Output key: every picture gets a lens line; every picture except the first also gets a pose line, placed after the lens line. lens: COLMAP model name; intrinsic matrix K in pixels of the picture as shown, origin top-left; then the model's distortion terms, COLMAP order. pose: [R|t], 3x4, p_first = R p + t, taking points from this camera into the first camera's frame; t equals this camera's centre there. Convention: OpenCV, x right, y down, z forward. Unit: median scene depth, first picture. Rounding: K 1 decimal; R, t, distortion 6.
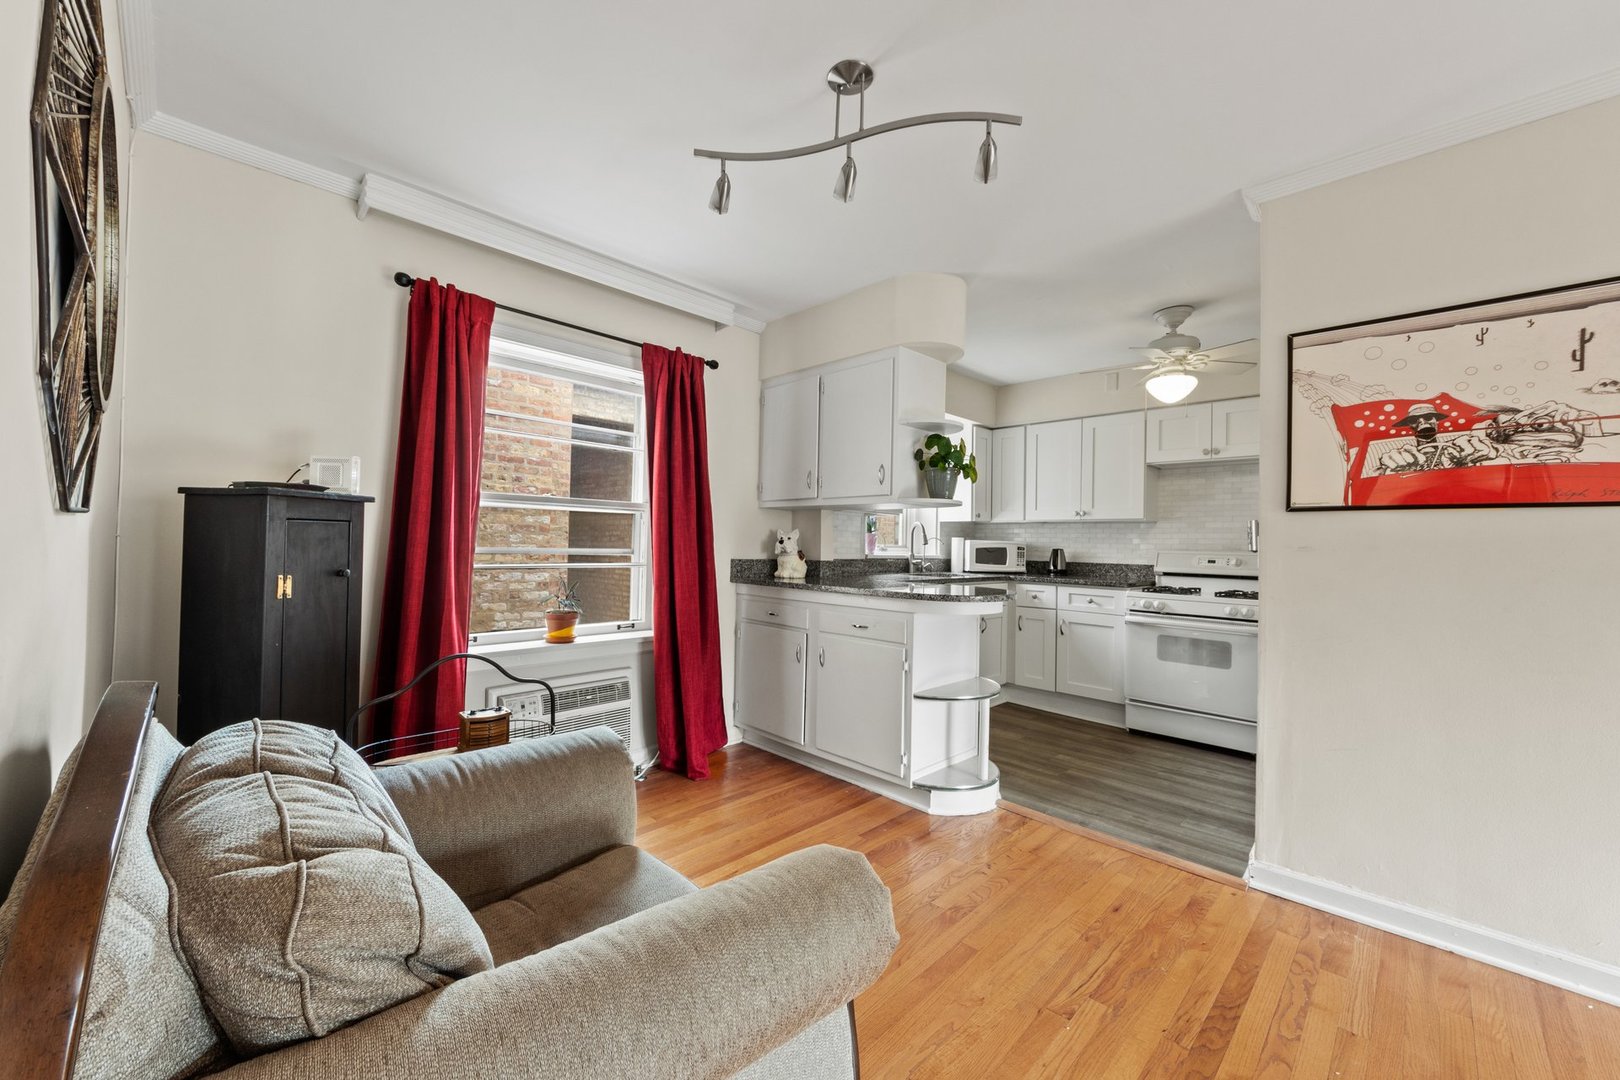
lens RADIAL K [[624.9, 0, 772.4], [0, 624.9, 533.8], [0, 0, 1]] dist [0.006434, -0.000955]
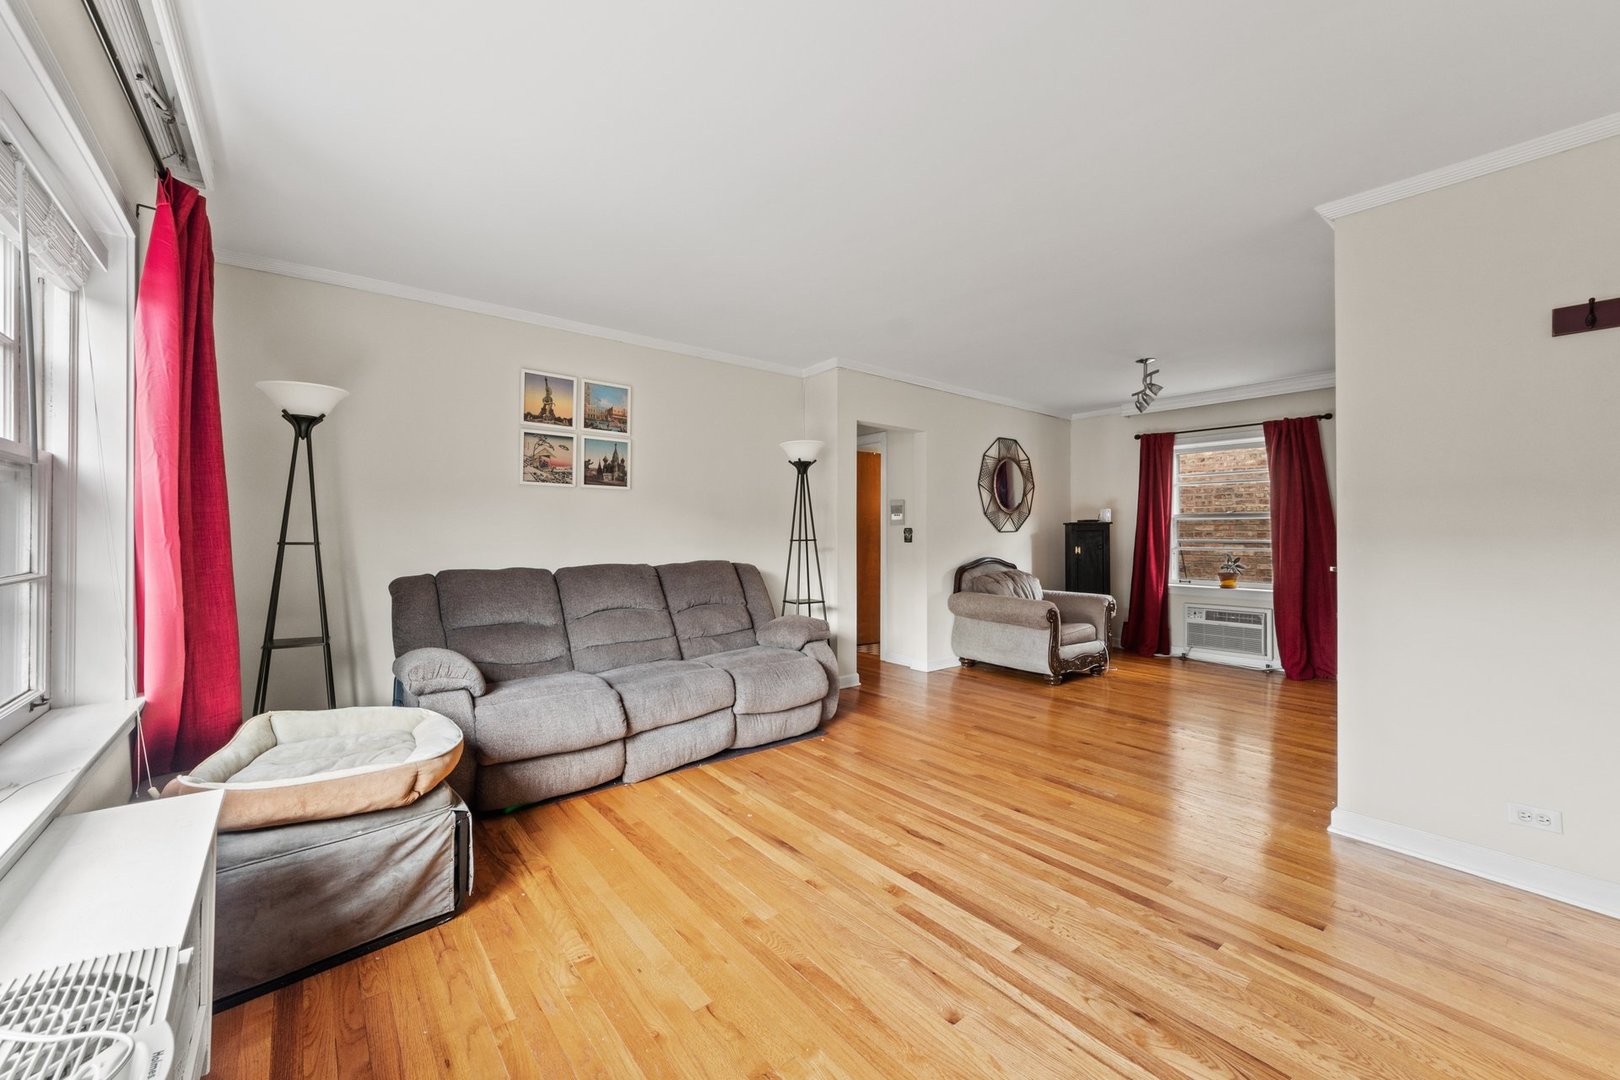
lens RADIAL K [[624.9, 0, 804.0], [0, 624.9, 520.2], [0, 0, 1]] dist [0.006434, -0.000955]
pose [[-0.088850, -0.038103, -0.995316, 1.388542], [0.013974, 0.999122, -0.039496, 0.017466], [0.995947, -0.017418, -0.088240, -0.104672]]
